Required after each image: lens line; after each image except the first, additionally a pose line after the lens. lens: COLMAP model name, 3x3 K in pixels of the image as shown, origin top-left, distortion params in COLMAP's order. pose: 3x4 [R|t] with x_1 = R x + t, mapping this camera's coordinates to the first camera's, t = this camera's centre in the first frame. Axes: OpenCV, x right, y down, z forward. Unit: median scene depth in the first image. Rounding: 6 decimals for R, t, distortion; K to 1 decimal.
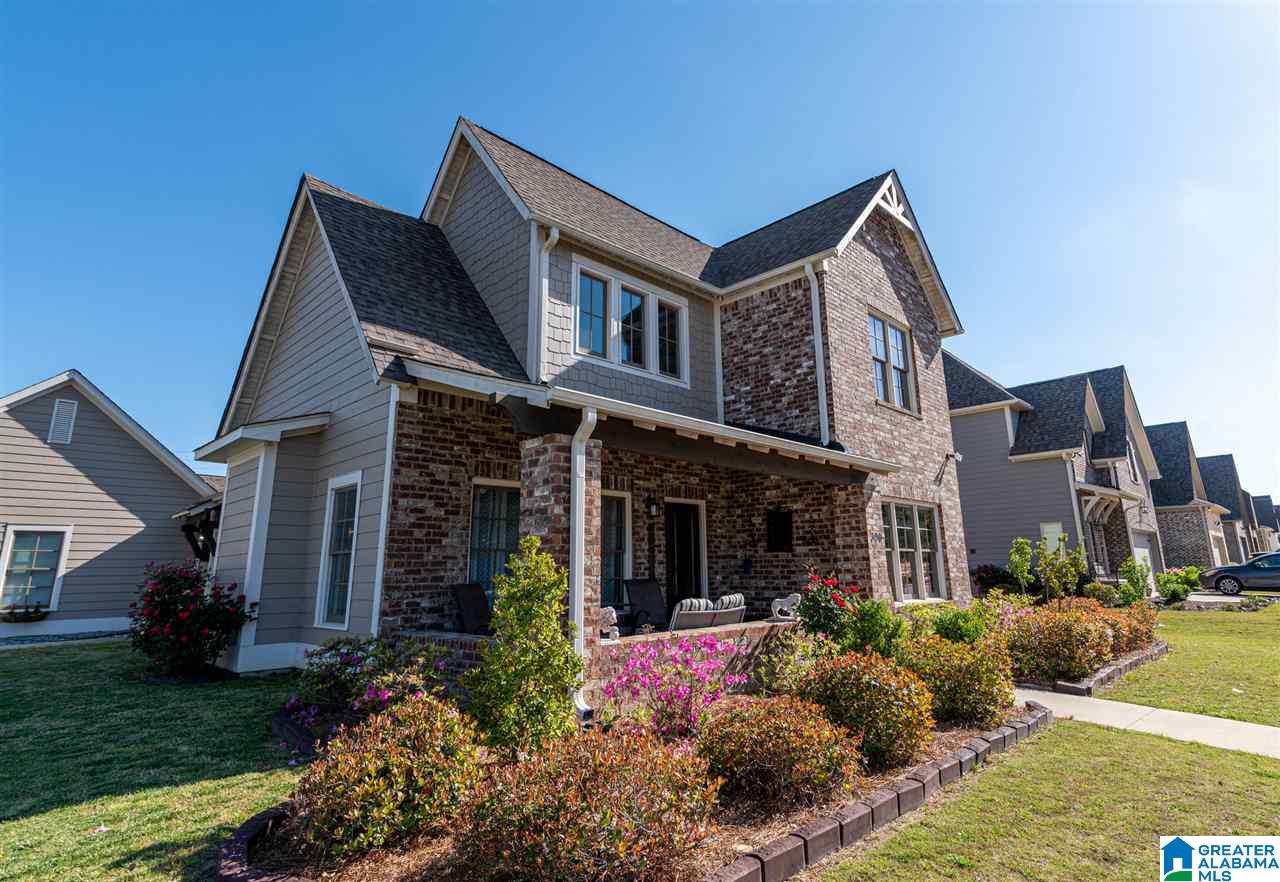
lens RADIAL K [[649.3, 0, 591.3], [0, 649.3, 418.2], [0, 0, 1]] dist [0.018602, 0.000657]
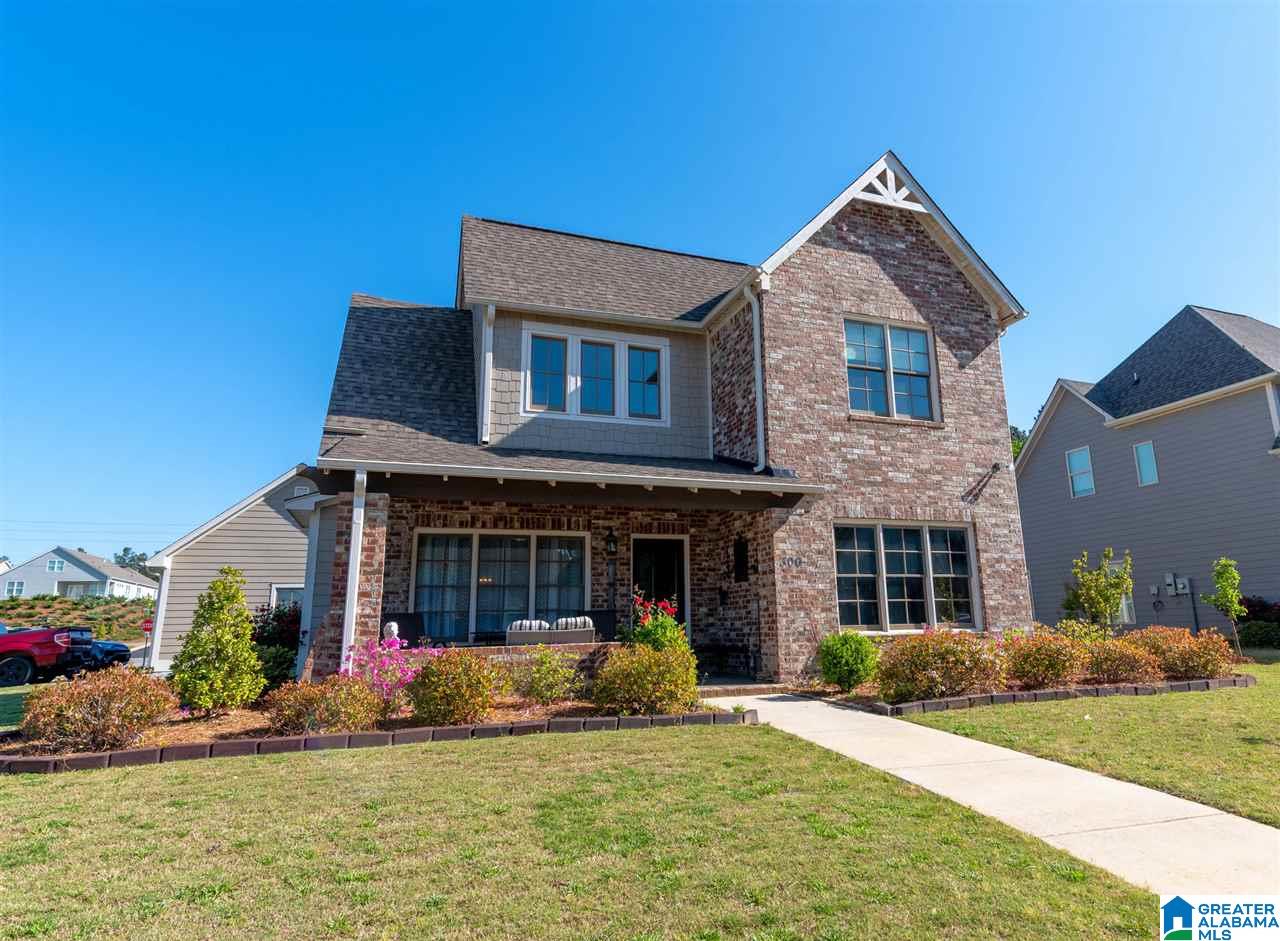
lens RADIAL K [[708.6, 0, 644.3], [0, 708.6, 474.1], [0, 0, 1]] dist [0.018136, 0.000138]
pose [[0.913182, -0.094273, -0.396498, 0.632605], [0.101576, 0.994824, -0.002592, 0.031241], [0.394690, -0.037908, 0.918032, -0.048757]]
